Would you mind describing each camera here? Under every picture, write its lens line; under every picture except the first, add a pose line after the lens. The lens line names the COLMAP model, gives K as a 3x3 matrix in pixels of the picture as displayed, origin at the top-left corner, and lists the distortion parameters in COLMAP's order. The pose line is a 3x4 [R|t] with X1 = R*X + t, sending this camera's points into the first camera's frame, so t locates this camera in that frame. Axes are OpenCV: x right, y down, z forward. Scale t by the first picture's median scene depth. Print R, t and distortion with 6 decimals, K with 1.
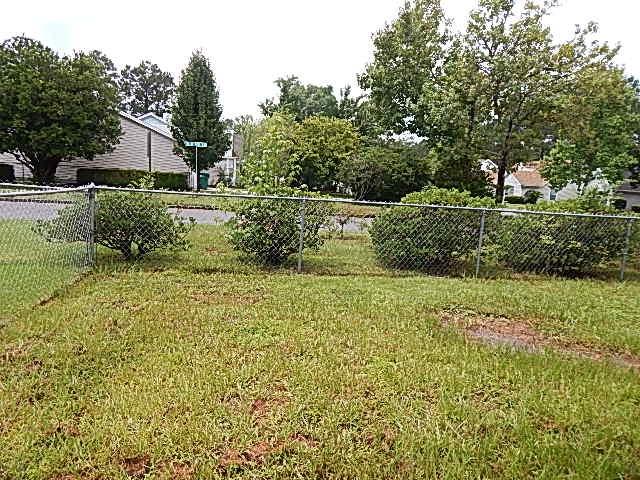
lens RADIAL K [[427.8, 0, 320.0], [0, 427.8, 240.0], [0, 0, 1]] dist [0.041855, -0.047084]
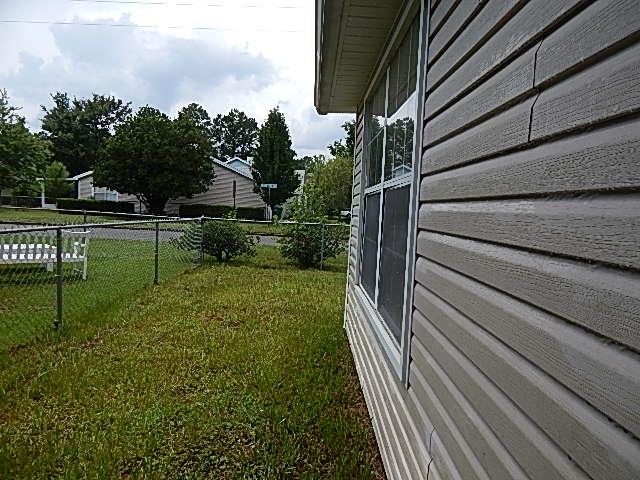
lens RADIAL K [[427.8, 0, 320.0], [0, 427.8, 240.0], [0, 0, 1]] dist [0.041855, -0.047084]
pose [[0.984532, 0.004807, -0.175141, 0.052508], [-0.017946, 0.997133, -0.073515, 0.018287], [0.174286, 0.075521, 0.981795, -0.132591]]
